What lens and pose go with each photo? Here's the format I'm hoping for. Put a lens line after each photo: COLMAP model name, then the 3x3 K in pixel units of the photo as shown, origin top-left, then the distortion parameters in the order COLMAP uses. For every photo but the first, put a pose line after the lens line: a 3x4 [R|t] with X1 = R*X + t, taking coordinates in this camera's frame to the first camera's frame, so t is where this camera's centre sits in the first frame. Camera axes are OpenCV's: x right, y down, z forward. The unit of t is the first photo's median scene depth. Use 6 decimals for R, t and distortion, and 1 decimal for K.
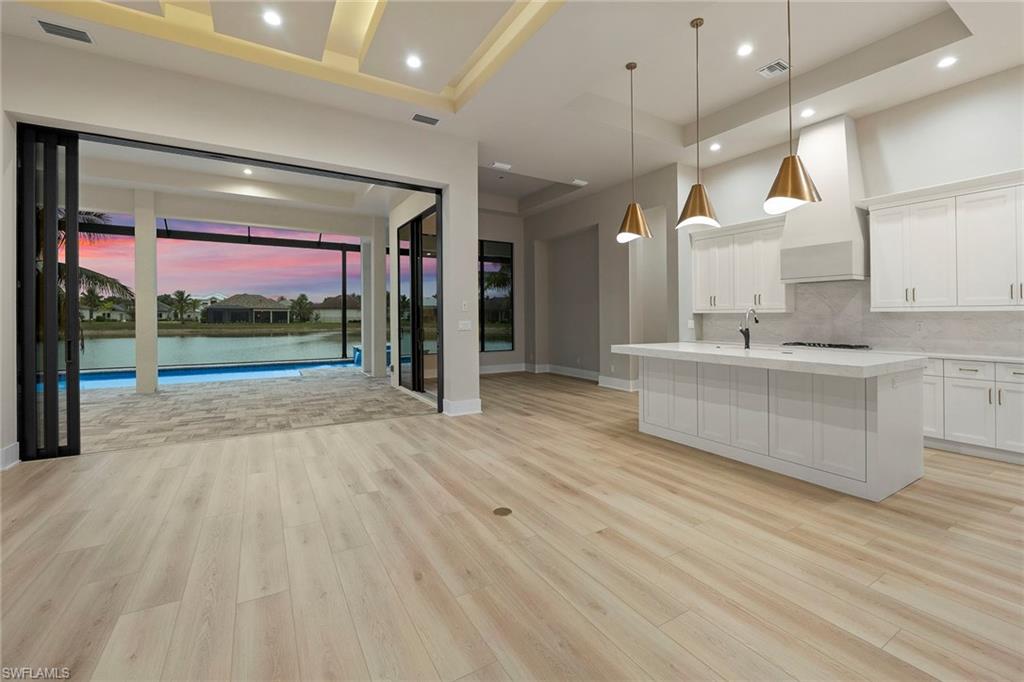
lens RADIAL K [[420.9, 0, 508.0], [0, 420.9, 319.1], [0, 0, 1]] dist [-0.014463, 0.001896]
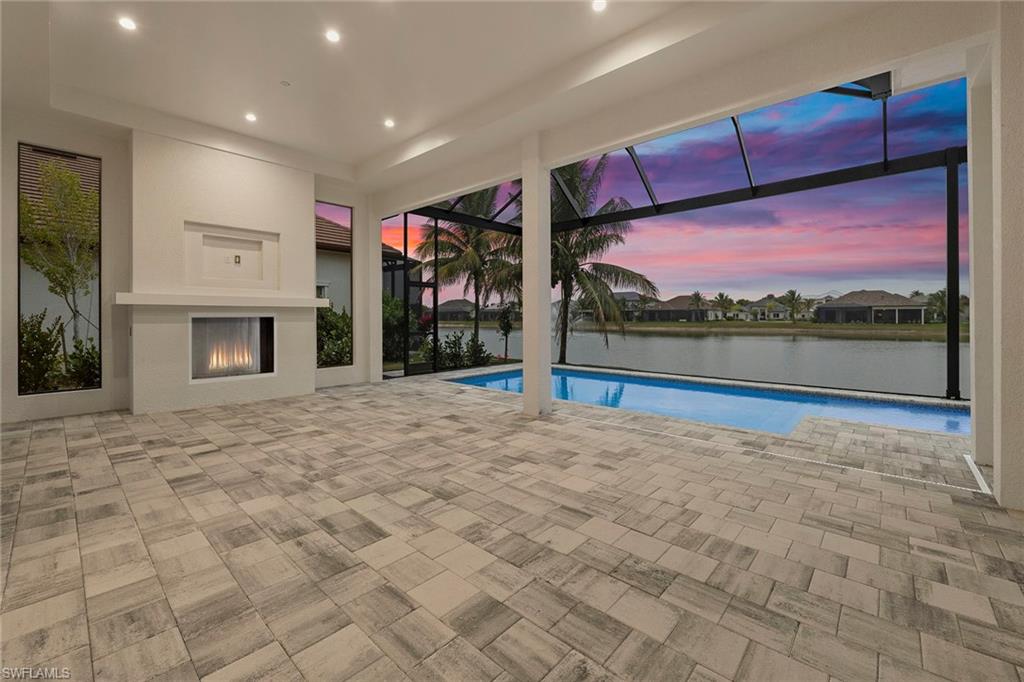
lens RADIAL K [[420.9, 0, 512.9], [0, 420.9, 314.7], [0, 0, 1]] dist [-0.014463, 0.001896]
pose [[0.296239, -0.008731, -0.955074, -0.314968], [-0.001056, 0.999955, -0.009469, 0.021411], [0.955113, 0.003814, 0.296217, 1.289008]]
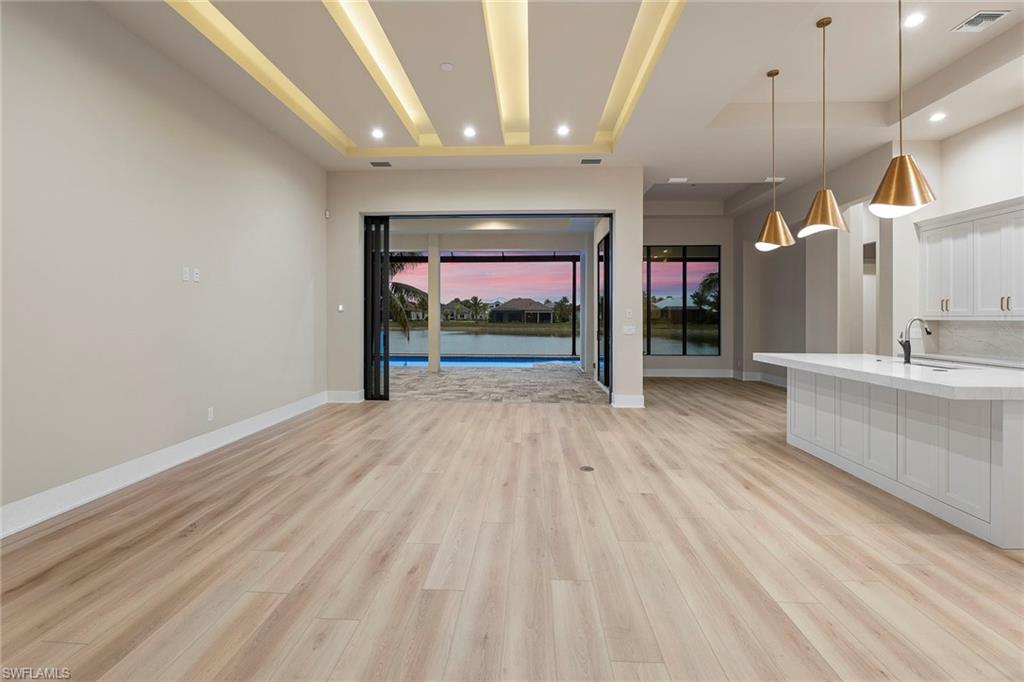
lens RADIAL K [[420.9, 0, 513.0], [0, 420.9, 323.7], [0, 0, 1]] dist [-0.014463, 0.001896]
pose [[0.836756, 0.010768, -0.547470, 0.311118], [-0.005684, 0.999924, 0.010979, -0.016099], [0.547547, -0.006075, 0.836753, -0.161633]]
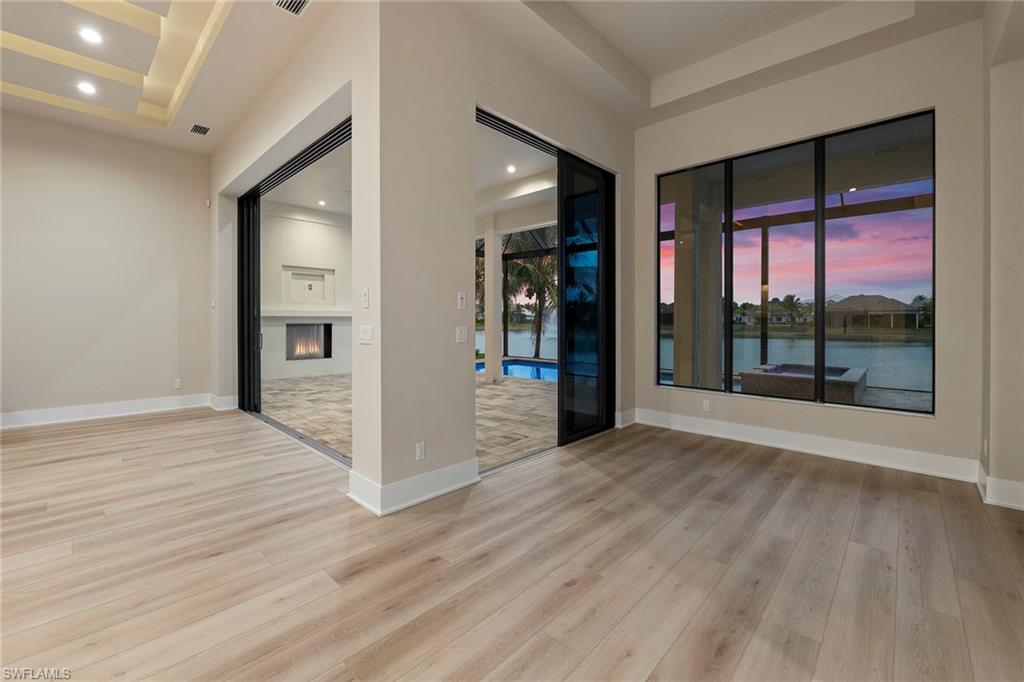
lens RADIAL K [[420.9, 0, 511.7], [0, 420.9, 319.7], [0, 0, 1]] dist [-0.014463, 0.001896]
pose [[0.278857, 0.000125, -0.960333, 0.536116], [-0.006768, 0.999975, -0.001836, -0.003634], [0.960309, 0.007012, 0.278851, 1.233756]]
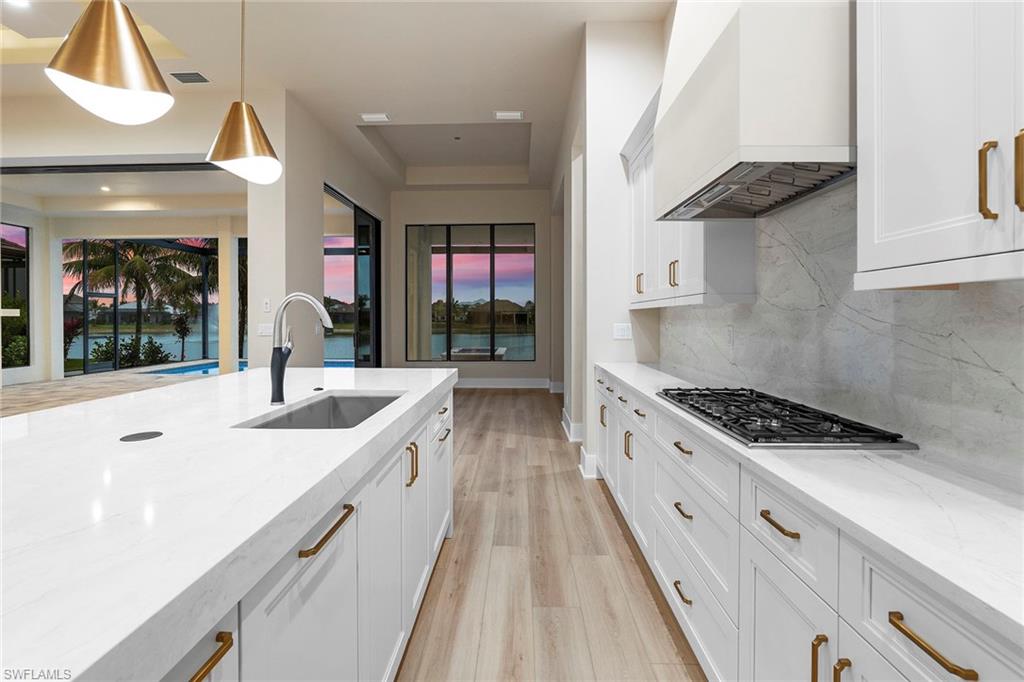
lens RADIAL K [[420.9, 0, 503.2], [0, 420.9, 321.9], [0, 0, 1]] dist [-0.014463, 0.001896]
pose [[0.840332, 0.002082, -0.542069, 0.830829], [-0.000876, 0.999997, 0.002482, -0.000939], [0.542072, -0.001610, 0.840330, 0.697984]]
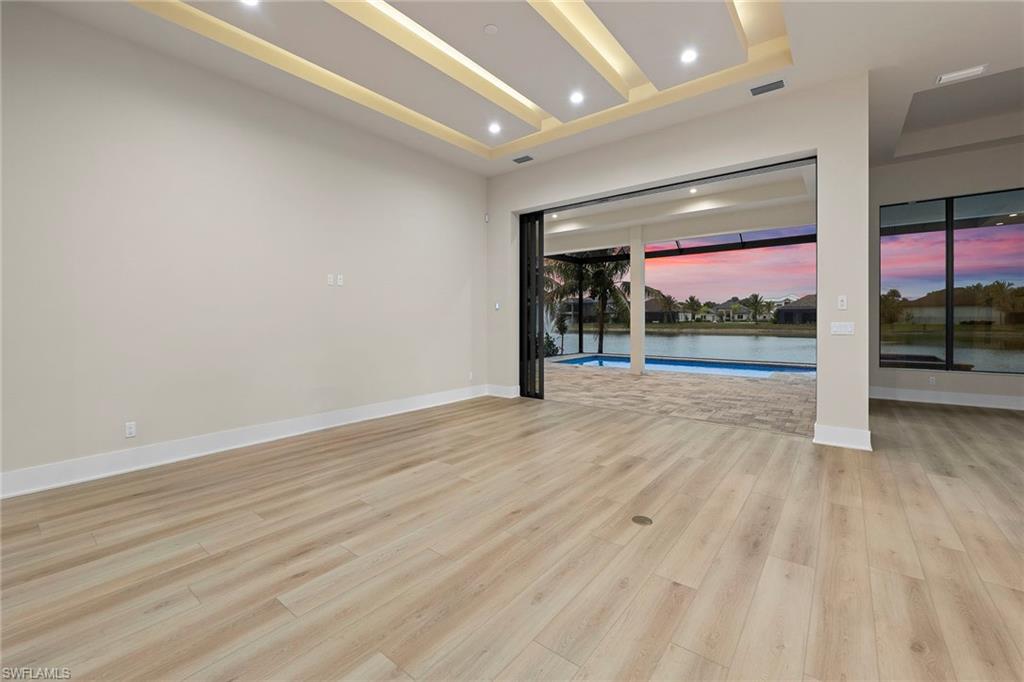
lens RADIAL K [[420.9, 0, 515.7], [0, 420.9, 323.5], [0, 0, 1]] dist [-0.014463, 0.001896]
pose [[0.363973, 0.006404, -0.931387, 0.451999], [0.001618, 0.999971, 0.007508, 0.000682], [0.931408, -0.004240, 0.363952, 0.224002]]
